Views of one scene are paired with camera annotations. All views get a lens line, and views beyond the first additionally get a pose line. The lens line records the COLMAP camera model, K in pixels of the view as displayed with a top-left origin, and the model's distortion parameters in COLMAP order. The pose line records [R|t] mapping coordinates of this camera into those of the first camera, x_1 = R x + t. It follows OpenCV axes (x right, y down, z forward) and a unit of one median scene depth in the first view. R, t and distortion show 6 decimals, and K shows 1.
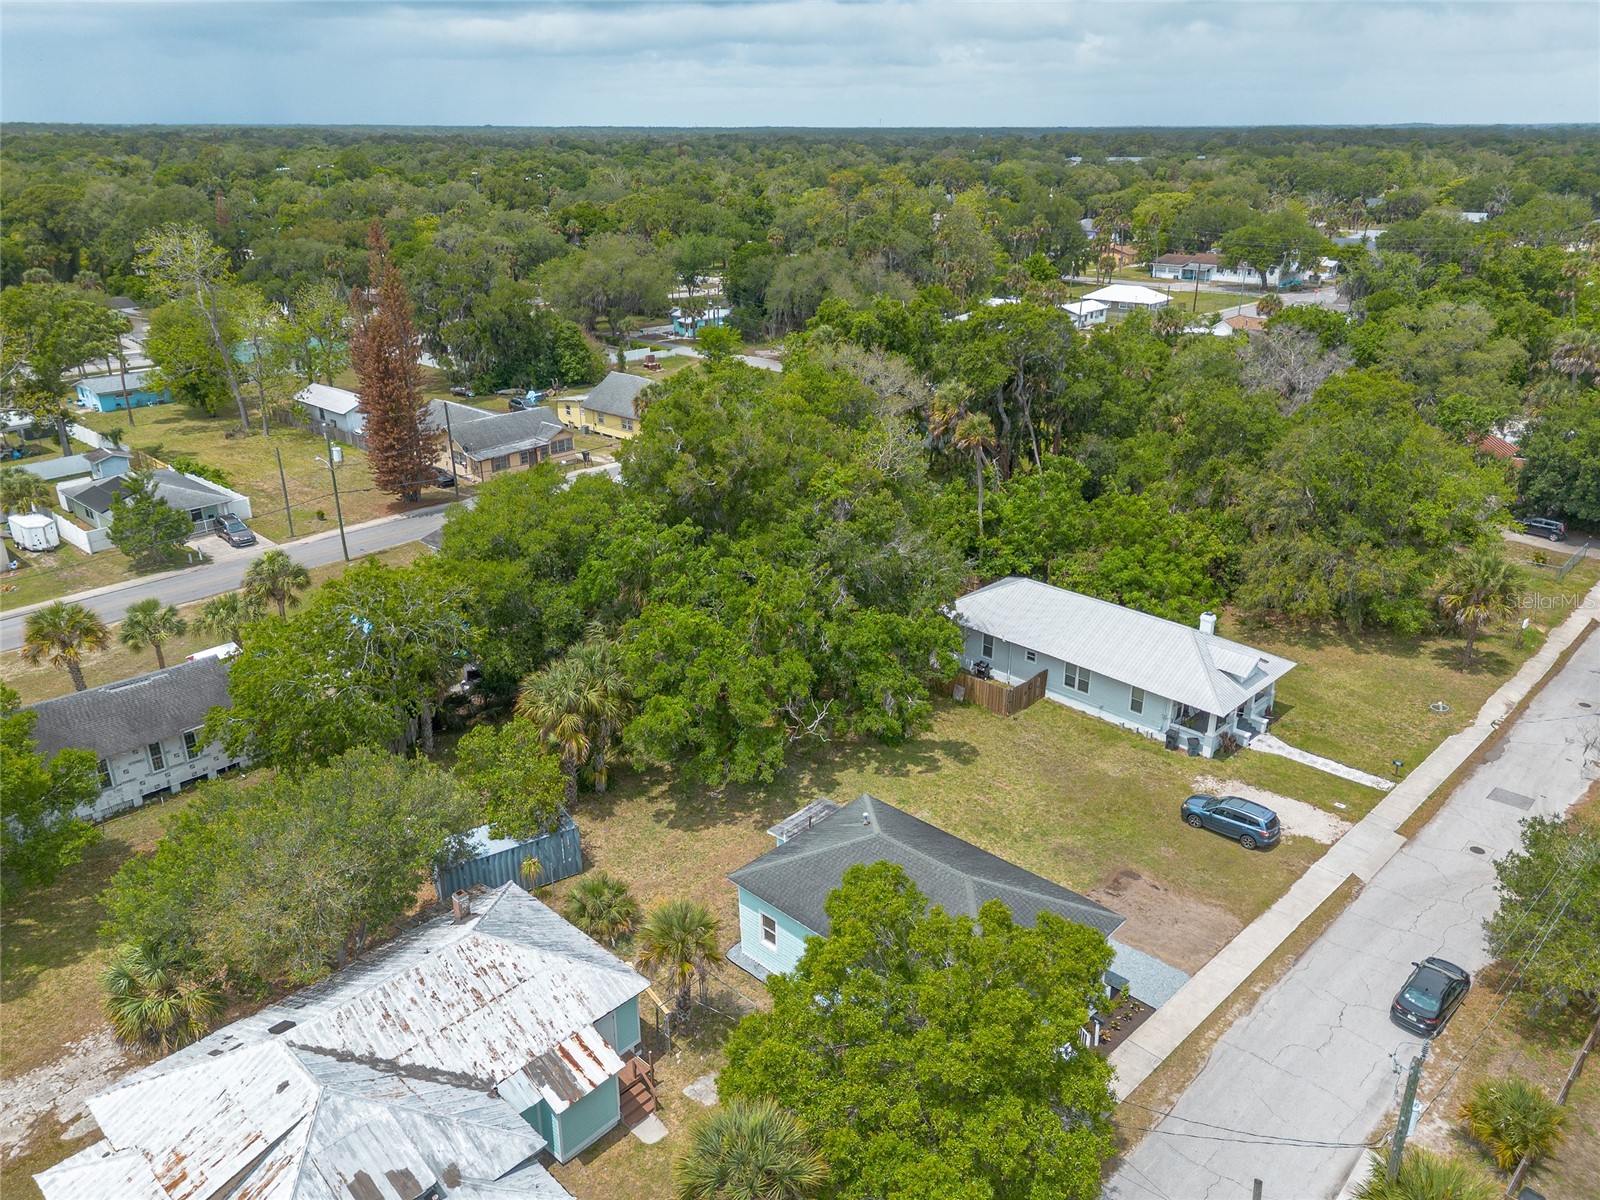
lens RADIAL K [[1156.5, 0, 791.5], [0, 1156.5, 608.2], [0, 0, 1]] dist [0.097831, -0.120455]
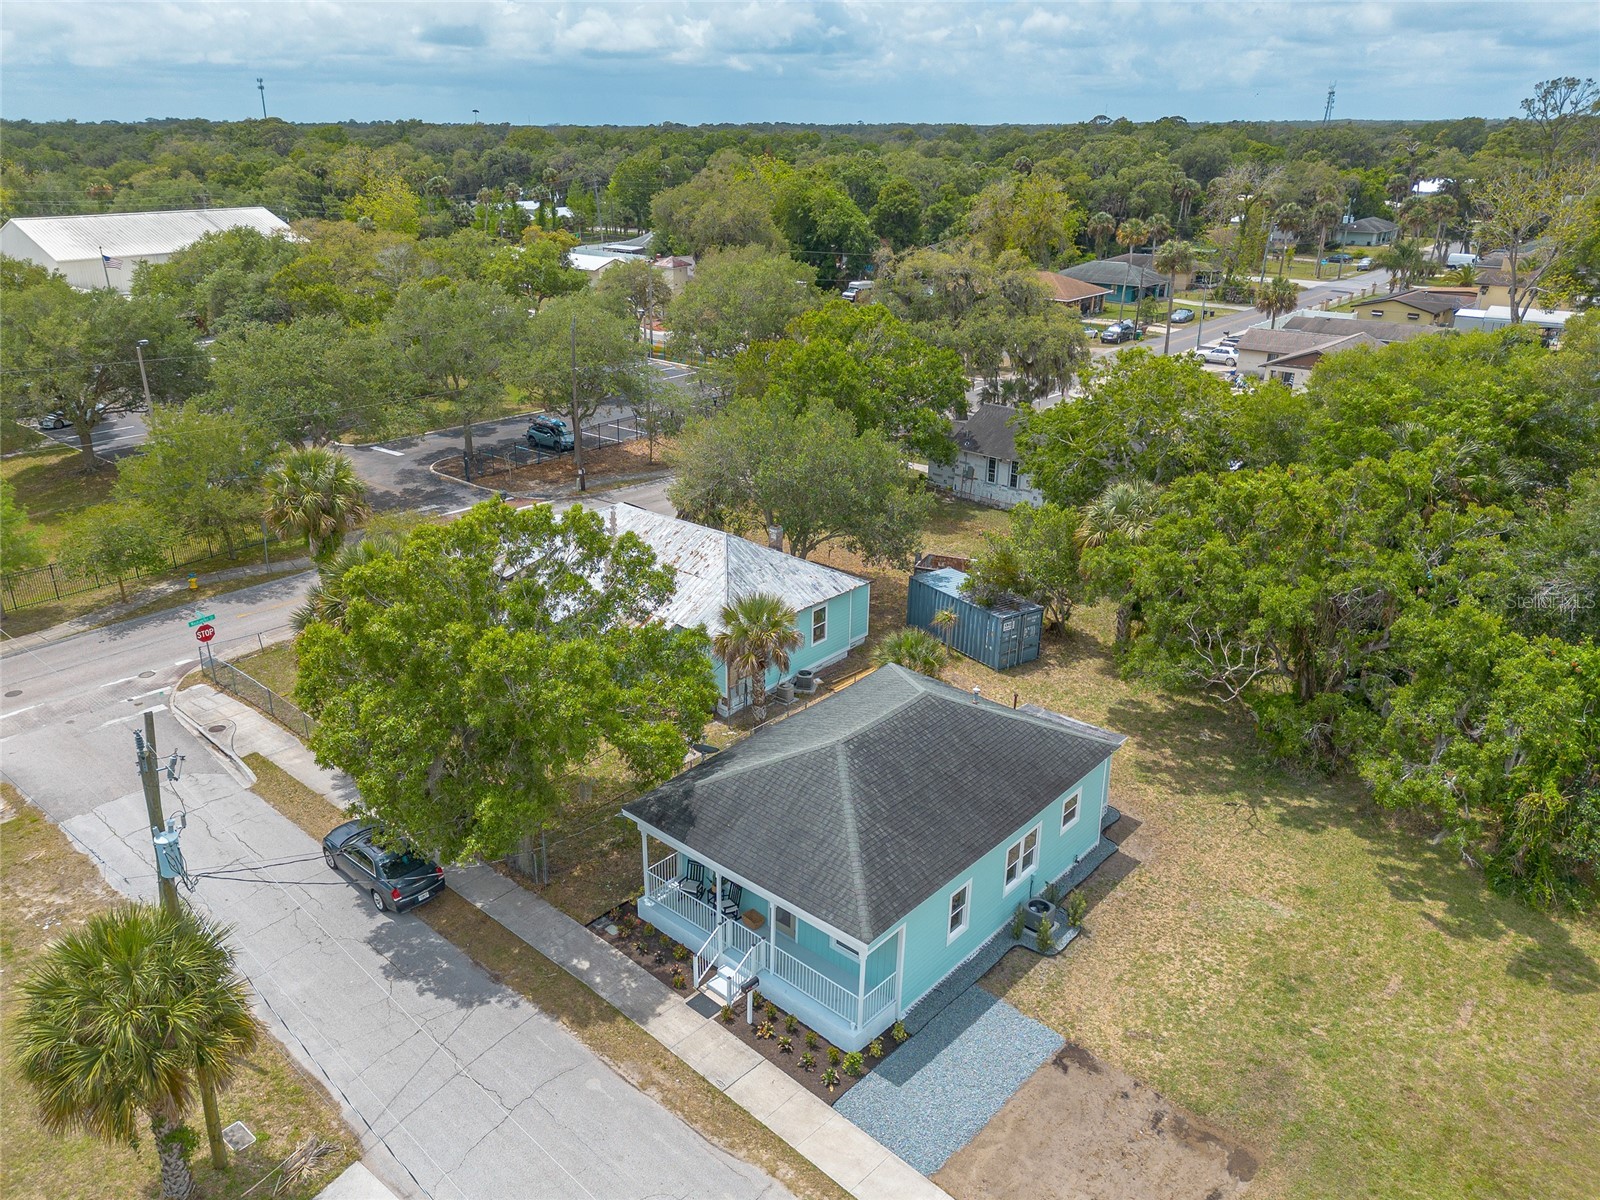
lens RADIAL K [[1164.7, 0, 760.7], [0, 1164.7, 601.7], [0, 0, 1]] dist [0.085433, -0.068023]
pose [[0.020612, 0.372667, -0.927736, 0.557824], [-0.382443, 0.860299, 0.337081, -0.054411], [0.923749, 0.347858, 0.160256, 0.553848]]
